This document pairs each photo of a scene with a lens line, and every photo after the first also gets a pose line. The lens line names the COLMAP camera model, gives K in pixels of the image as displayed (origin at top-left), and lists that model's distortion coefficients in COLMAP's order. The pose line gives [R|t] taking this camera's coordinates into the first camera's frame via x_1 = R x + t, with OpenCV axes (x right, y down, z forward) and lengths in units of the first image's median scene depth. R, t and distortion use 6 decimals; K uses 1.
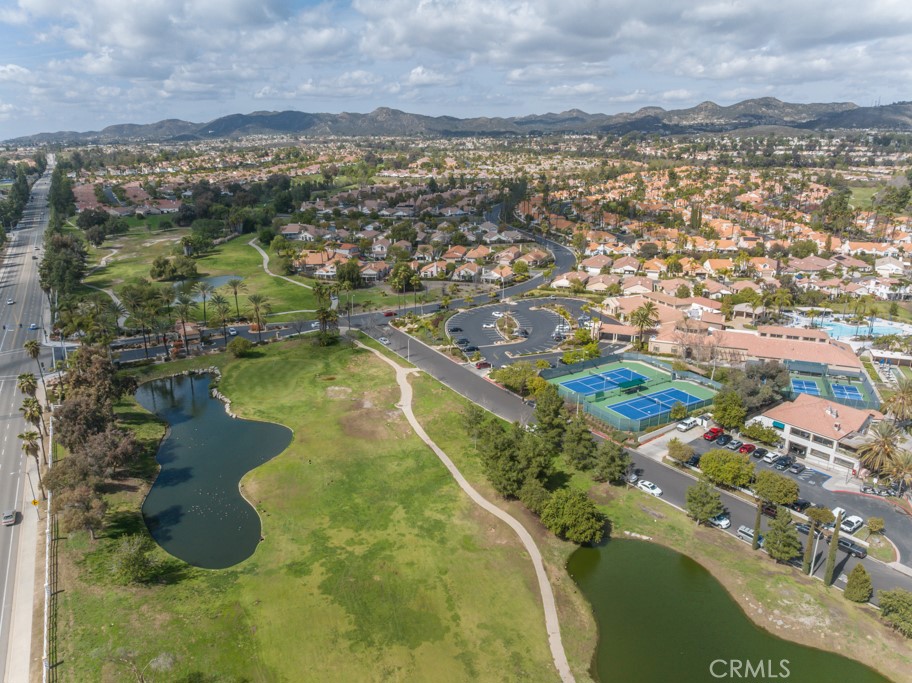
lens RADIAL K [[648.6, 0, 456.0], [0, 648.6, 341.5], [0, 0, 1]] dist [-0.059761, 0.030530]
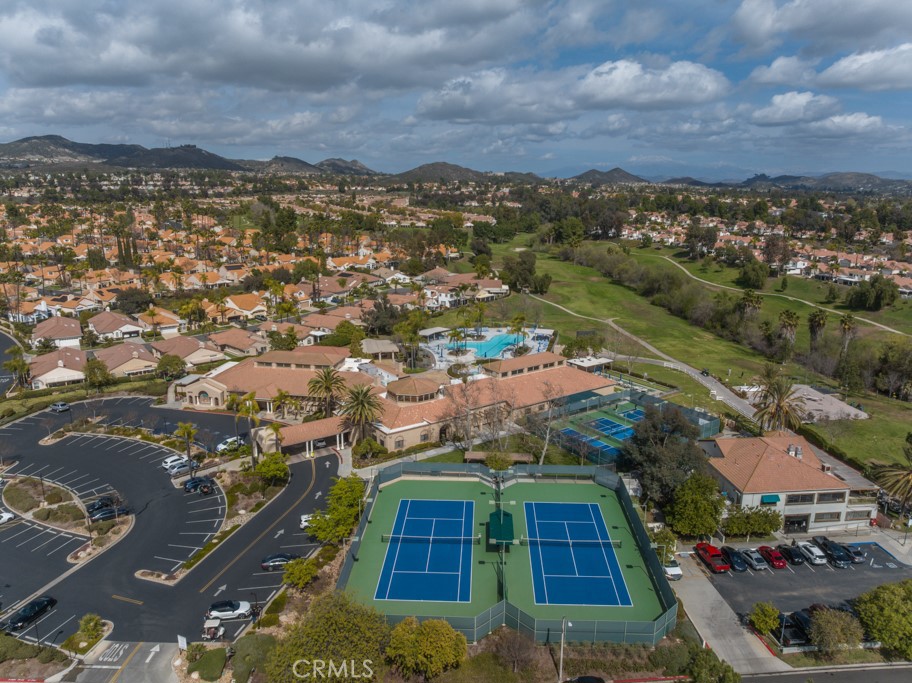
lens RADIAL K [[648.6, 0, 456.0], [0, 648.6, 341.5], [0, 0, 1]] dist [-0.059761, 0.030530]
pose [[0.536885, -0.190762, 0.821805, -0.112369], [0.245472, 0.967278, 0.064163, -0.099851], [-0.807154, 0.167282, 0.566144, 0.624301]]
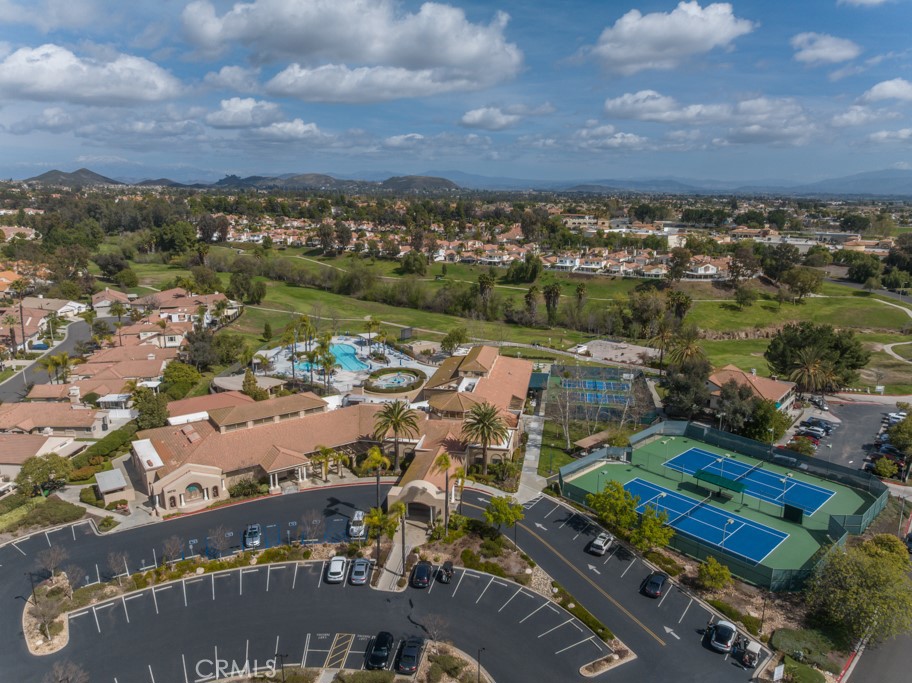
lens RADIAL K [[648.6, 0, 456.0], [0, 648.6, 341.5], [0, 0, 1]] dist [-0.059761, 0.030530]
pose [[-0.223604, -0.219359, 0.949675, -0.168835], [0.286411, 0.916541, 0.279143, -0.239617], [-0.931649, 0.334415, -0.142116, 1.084782]]
